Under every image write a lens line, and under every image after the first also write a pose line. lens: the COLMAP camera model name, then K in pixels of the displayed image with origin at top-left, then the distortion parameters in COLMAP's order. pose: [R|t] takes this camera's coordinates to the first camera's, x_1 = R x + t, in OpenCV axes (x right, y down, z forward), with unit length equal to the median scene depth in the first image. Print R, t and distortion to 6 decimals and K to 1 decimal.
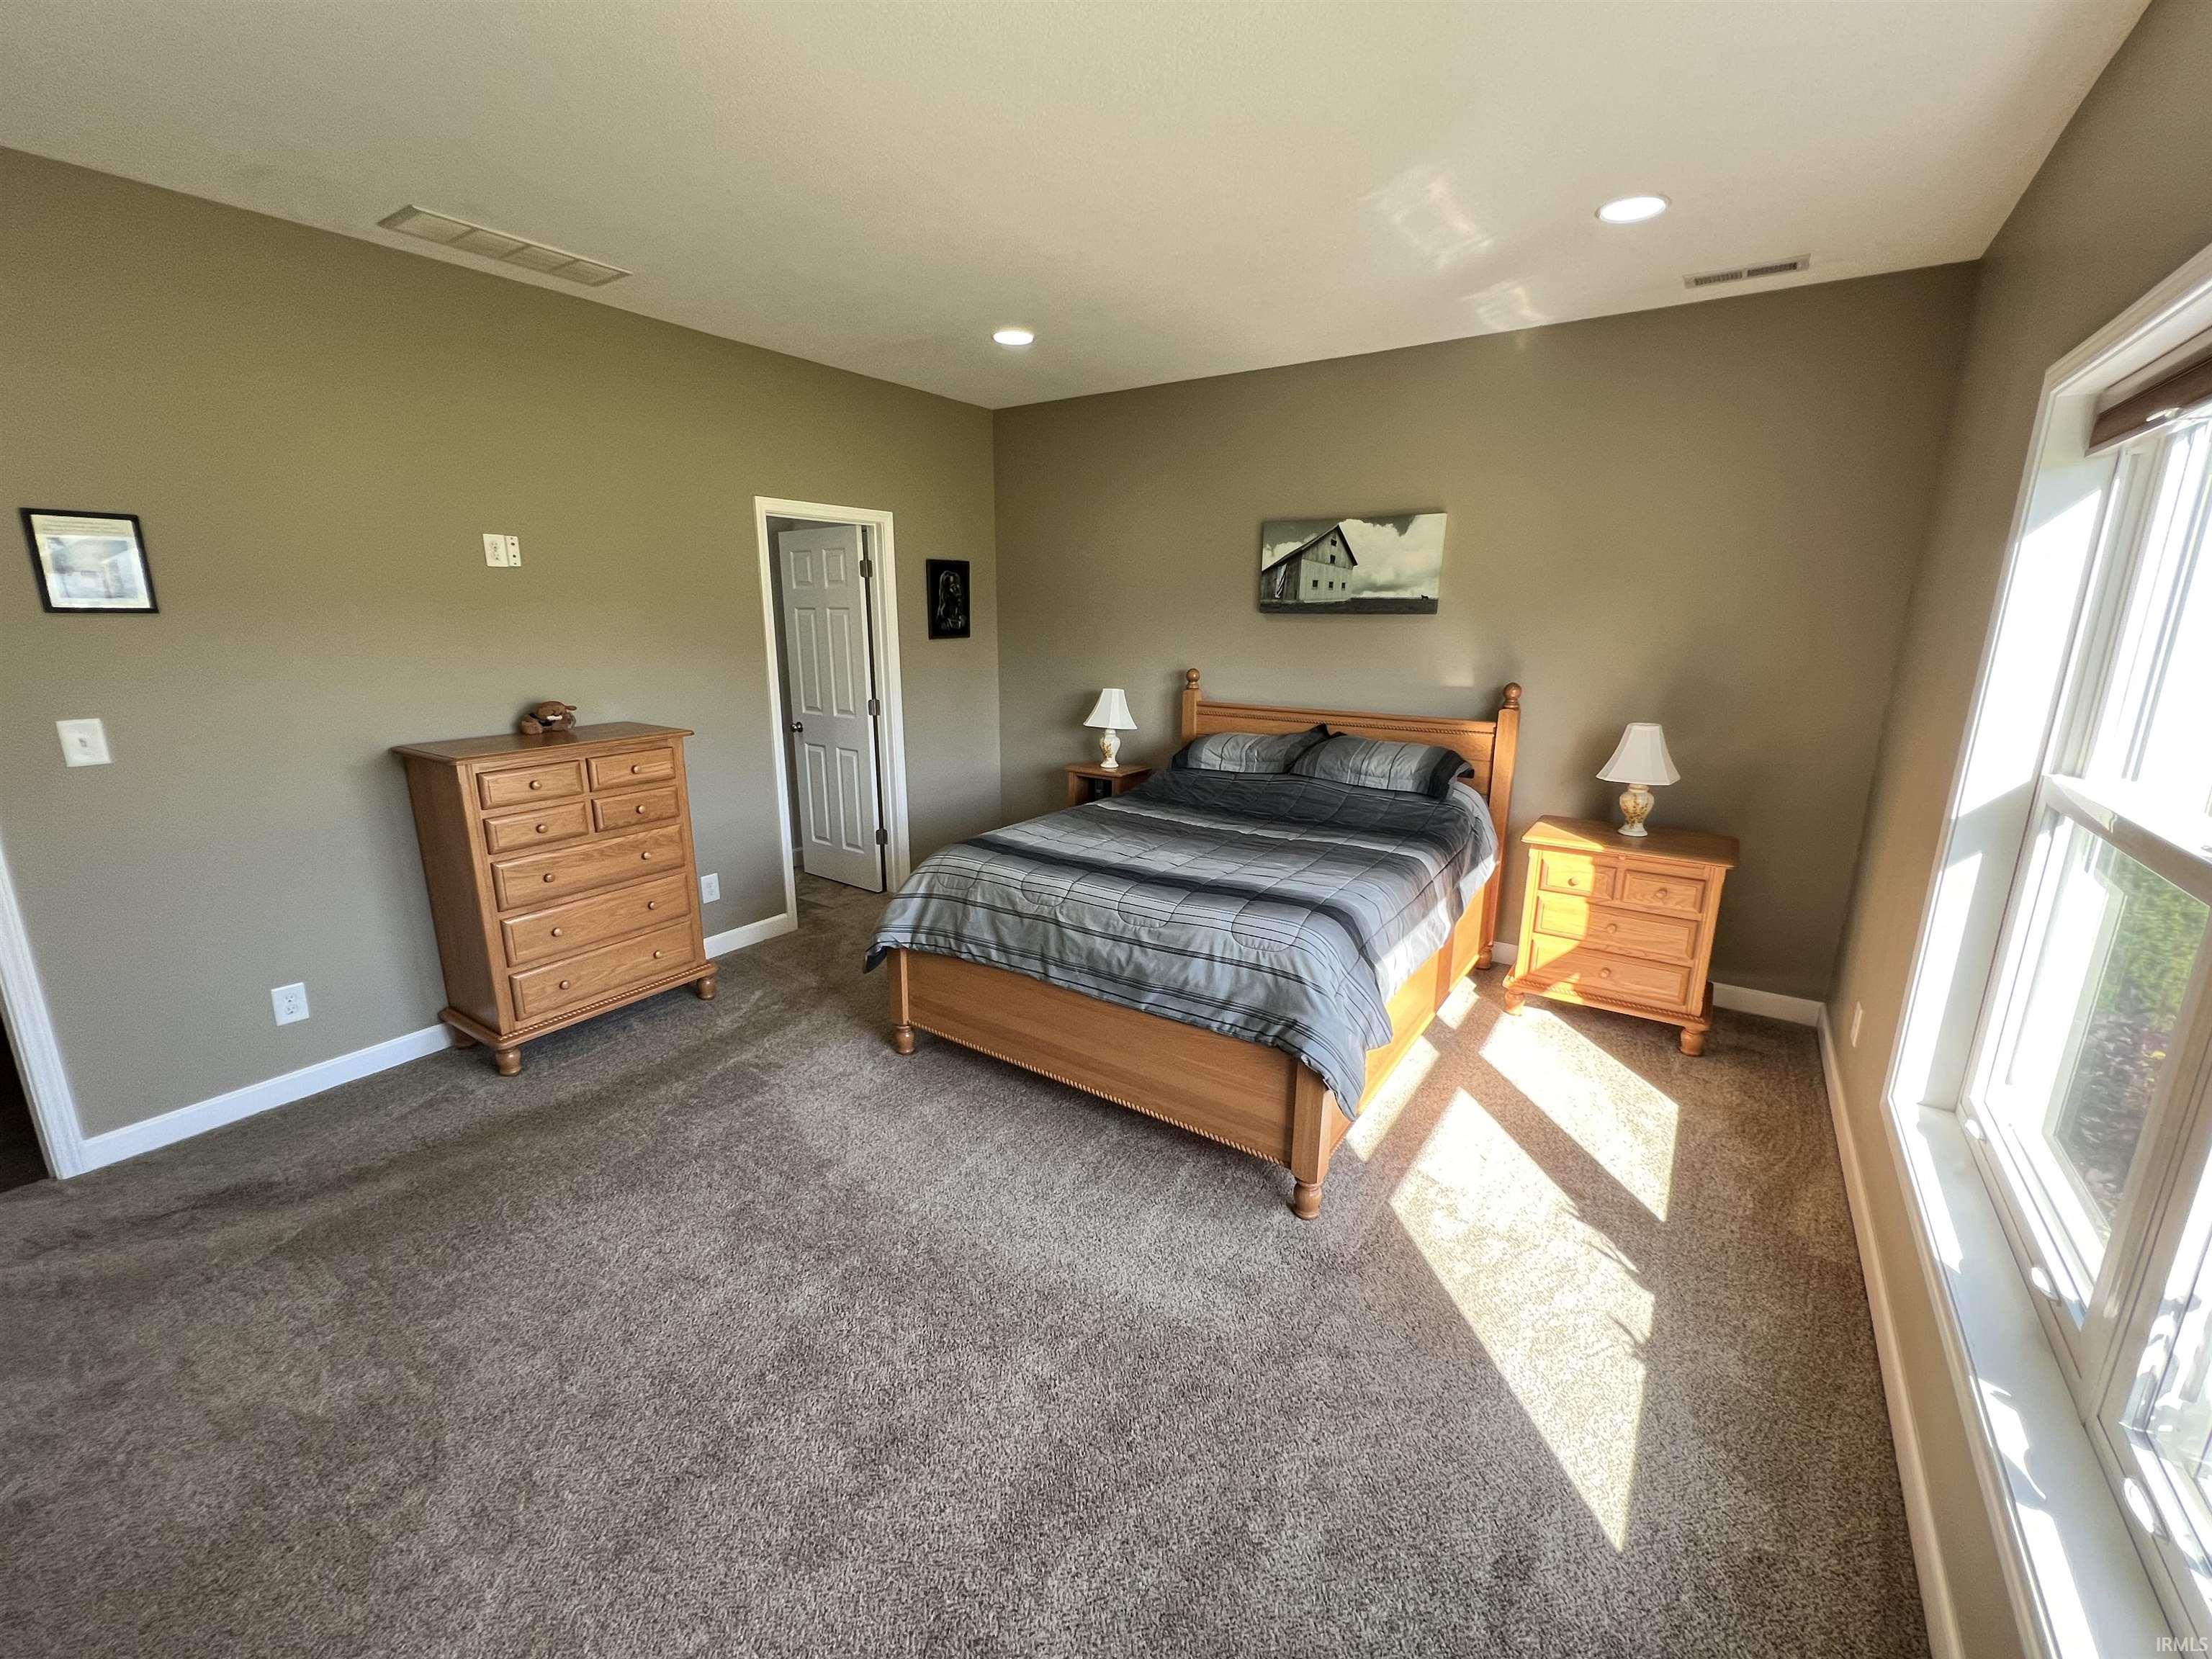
lens RADIAL K [[892.2, 0, 1096.1], [0, 892.2, 823.5], [0, 0, 1]] dist [-0.006338, 0.001045]
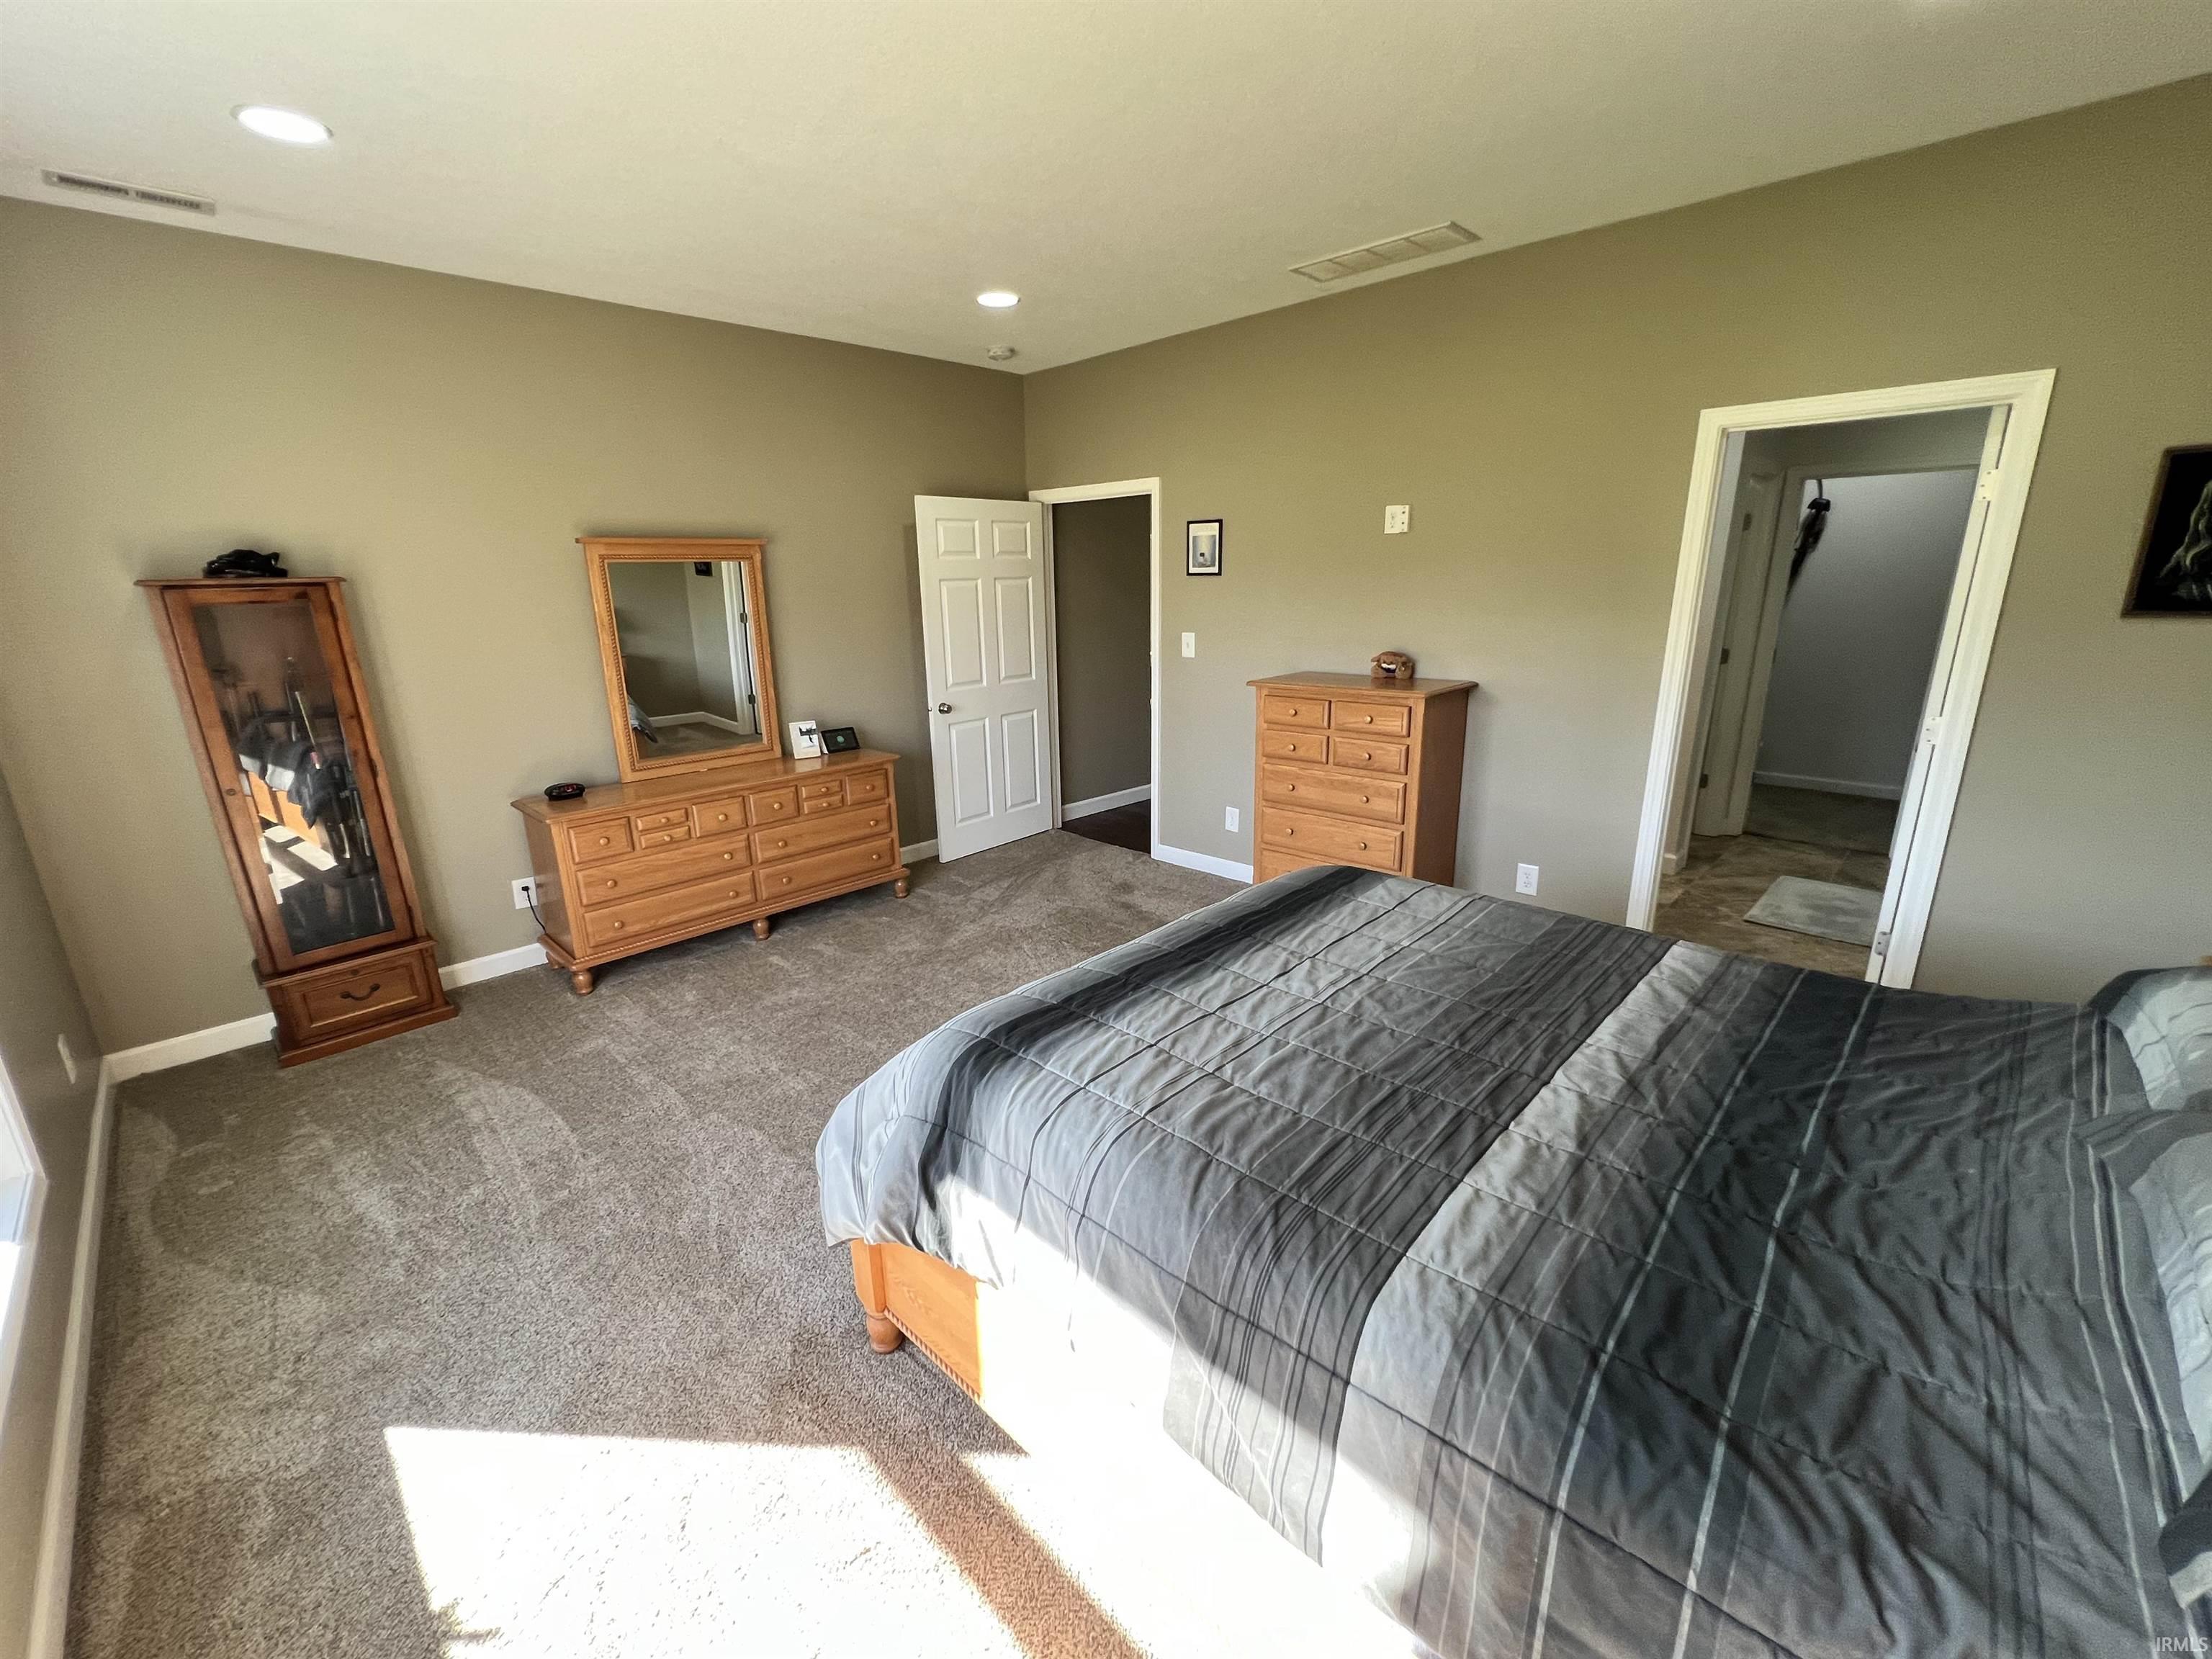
lens RADIAL K [[892.2, 0, 1110.3], [0, 892.2, 824.2], [0, 0, 1]] dist [-0.006338, 0.001045]
pose [[-0.154021, 0.265782, -0.951650, 0.622555], [-0.211056, 0.932064, 0.294471, -0.202041], [0.965263, 0.246206, -0.087463, 0.853559]]
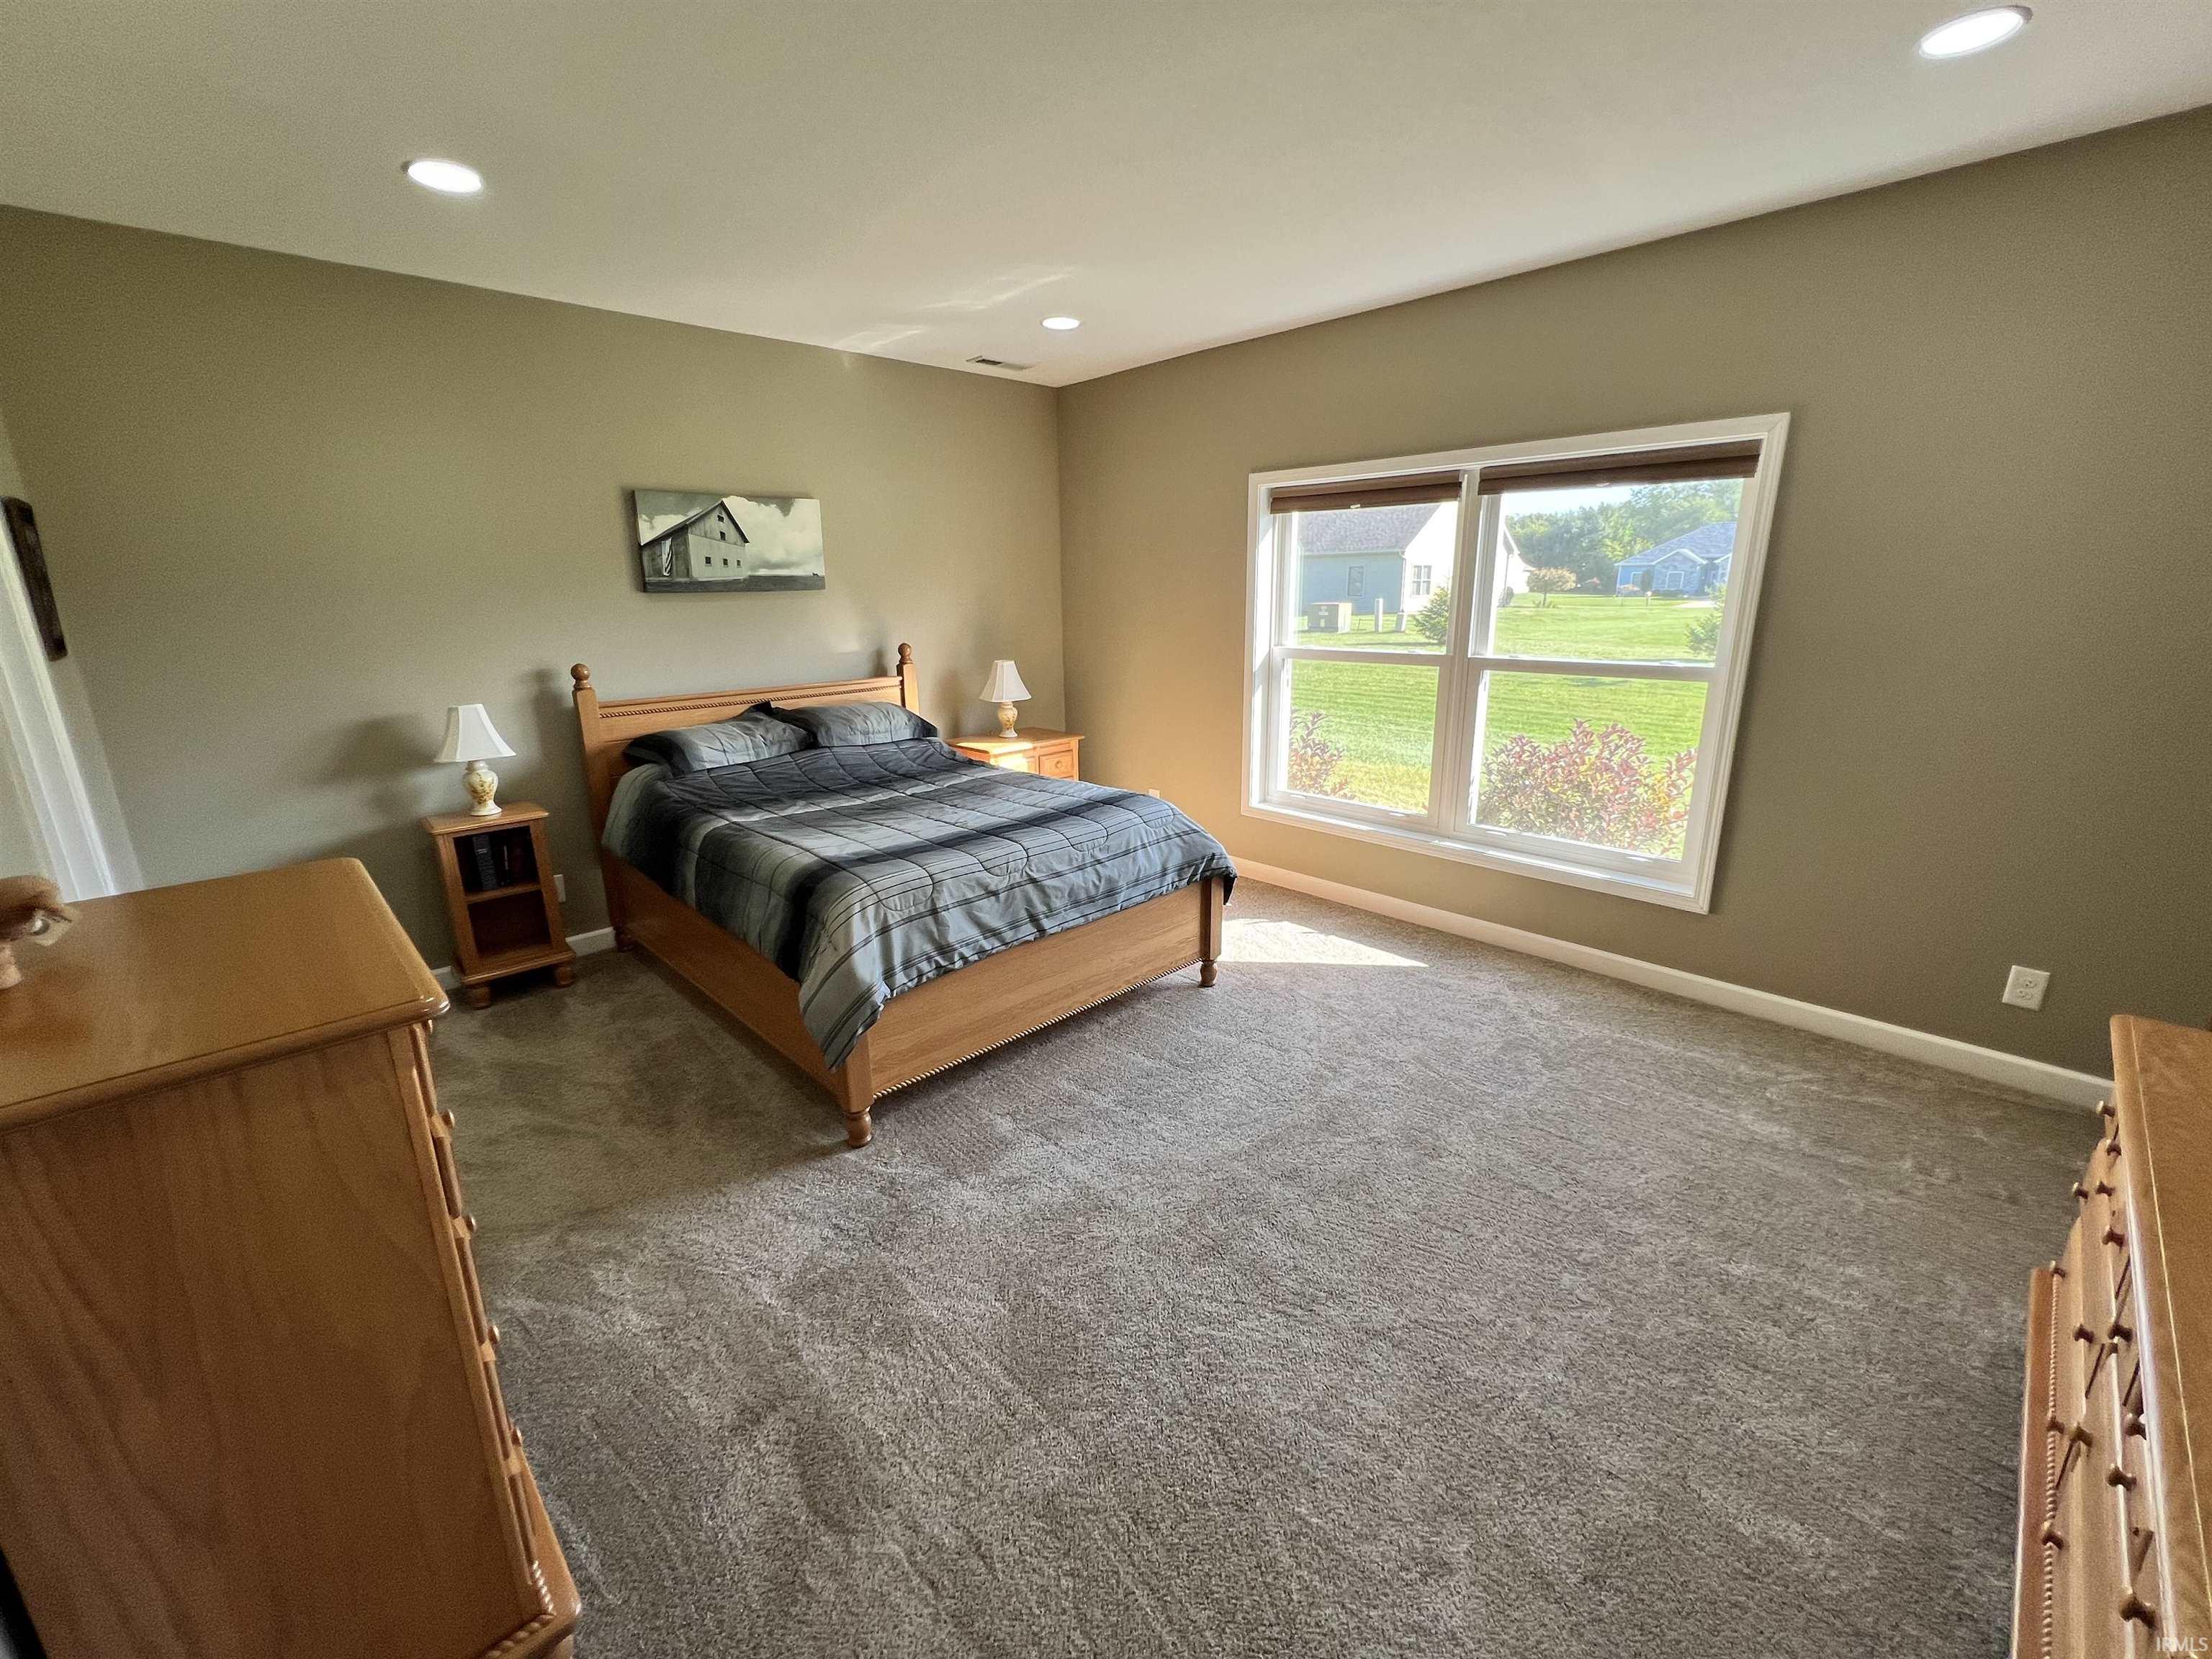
lens RADIAL K [[892.2, 0, 1093.4], [0, 892.2, 828.4], [0, 0, 1]] dist [-0.006338, 0.001045]
pose [[0.217826, -0.264697, 0.939408, -0.871293], [0.242124, 0.947087, 0.210718, -0.133165], [-0.945477, 0.181554, 0.270390, 0.547168]]
